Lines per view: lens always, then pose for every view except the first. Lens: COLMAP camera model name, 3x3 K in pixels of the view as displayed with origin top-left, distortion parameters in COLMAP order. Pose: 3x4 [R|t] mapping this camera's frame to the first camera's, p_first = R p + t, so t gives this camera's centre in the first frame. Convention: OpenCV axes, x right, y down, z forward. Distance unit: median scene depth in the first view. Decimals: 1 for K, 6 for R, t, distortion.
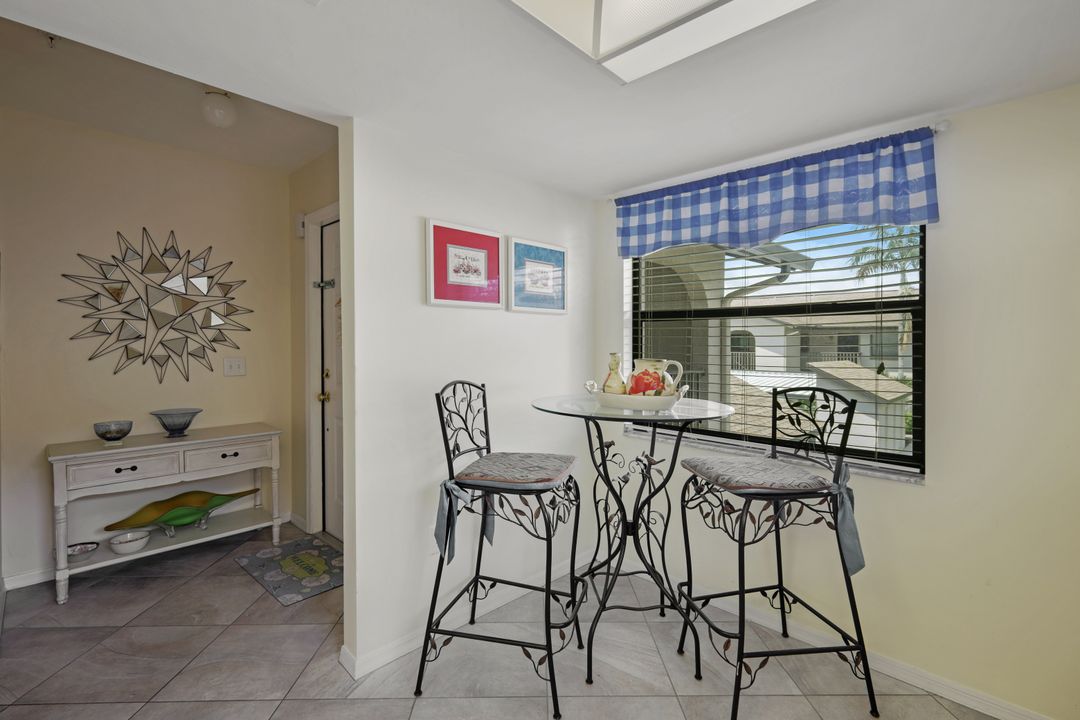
lens RADIAL K [[488.7, 0, 541.5], [0, 488.7, 356.3], [0, 0, 1]] dist [0.001424, 0.000033]
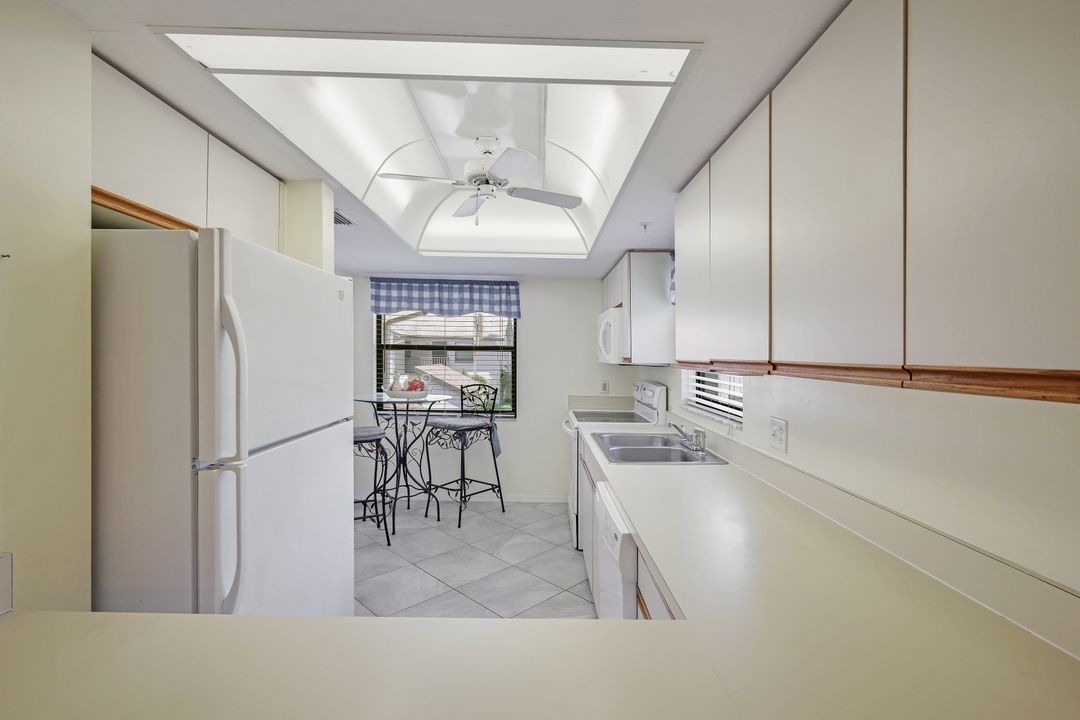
lens RADIAL K [[494.5, 0, 545.0], [0, 494.5, 359.4], [0, 0, 1]] dist [0.001069, 0.000260]
pose [[0.707482, -0.007093, 0.706696, -0.871915], [0.007397, 0.999969, 0.002631, -0.056800], [-0.706693, 0.003366, 0.707513, -0.867386]]
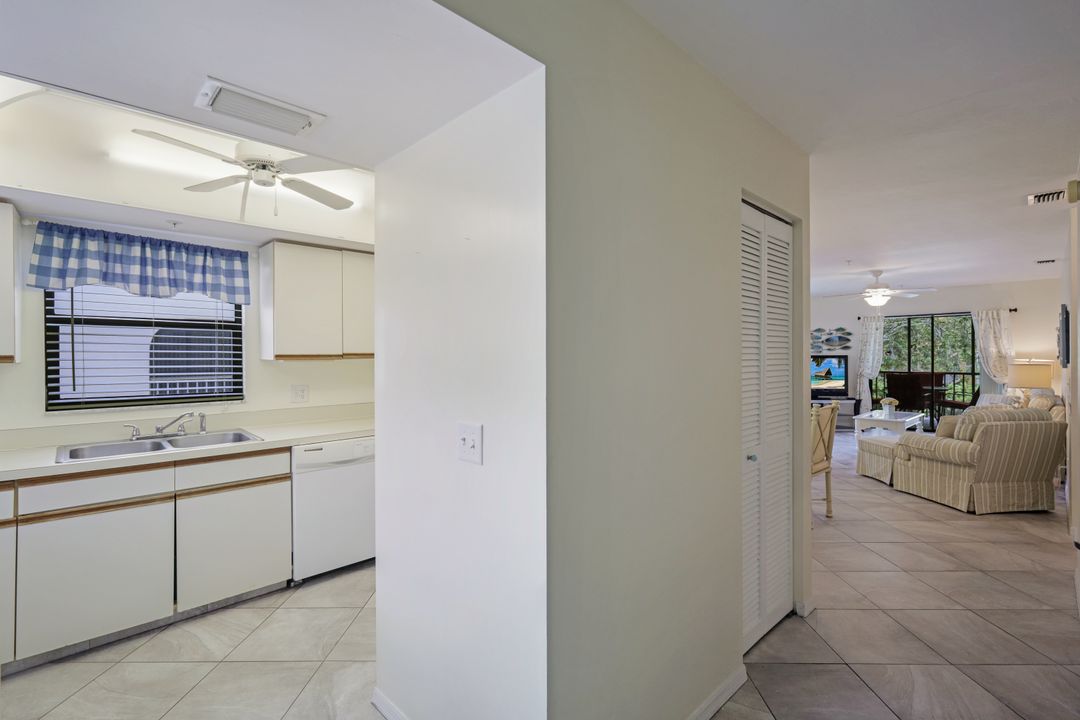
lens RADIAL K [[490.5, 0, 536.6], [0, 490.5, 356.7], [0, 0, 1]] dist [0.001230, 0.000059]
pose [[-0.999385, -0.000793, 0.035056, -0.756341], [0.000096, 0.999679, 0.025353, -0.083238], [-0.035065, 0.025340, -0.999064, 1.309123]]
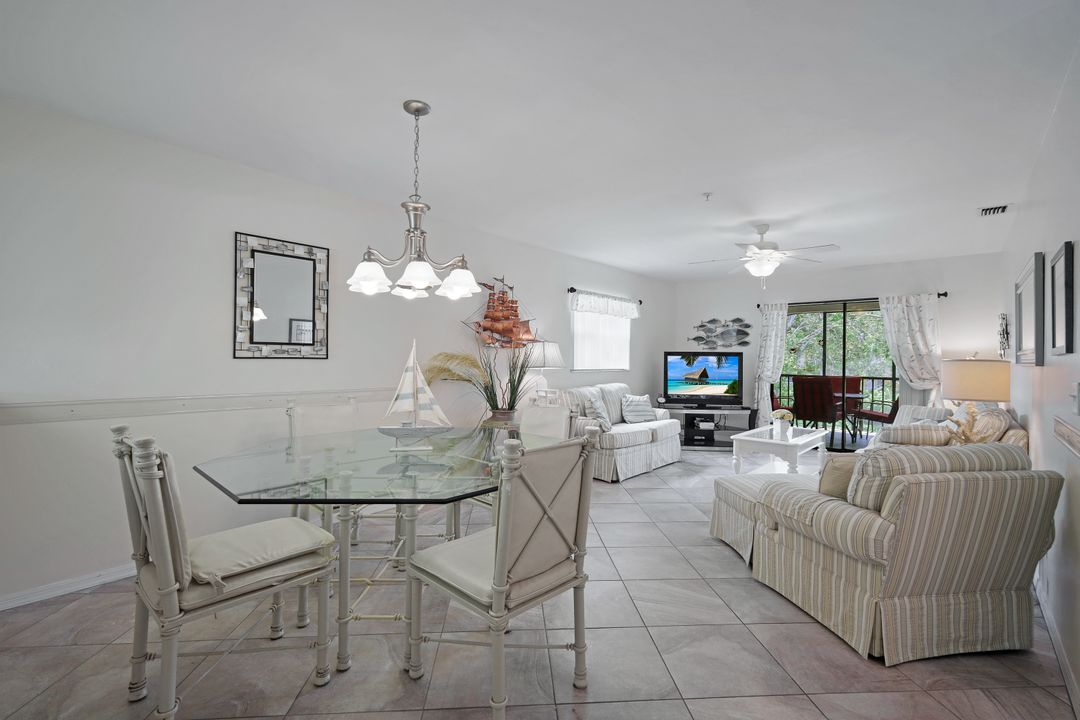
lens RADIAL K [[481.1, 0, 538.3], [0, 481.1, 356.2], [0, 0, 1]] dist [0.002069, 0.000215]
pose [[-0.998516, -0.018625, -0.051166, -1.835895], [-0.019632, 0.999622, 0.019257, 0.009344], [0.050788, 0.020233, -0.998504, 0.044709]]
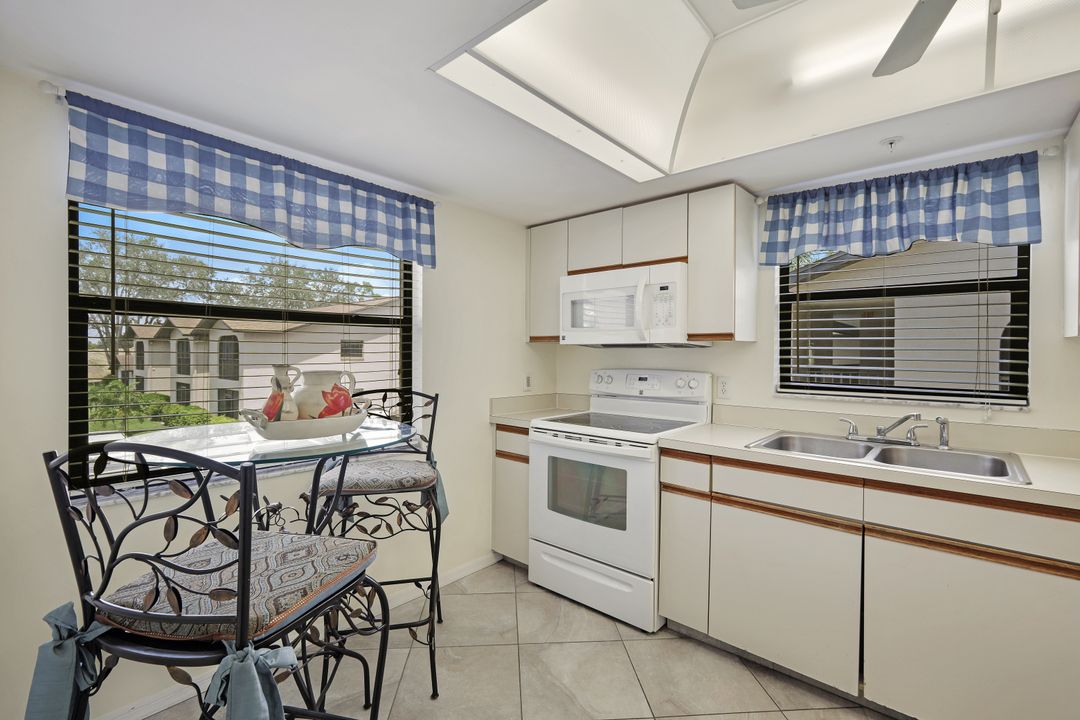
lens RADIAL K [[485.8, 0, 547.7], [0, 485.8, 356.3], [0, 0, 1]] dist [-0.000946, 0.000239]
pose [[-0.061261, -0.014966, 0.998010, -0.613531], [0.016834, 0.999730, 0.016025, -0.025694], [-0.997980, 0.017782, -0.060993, 0.687769]]
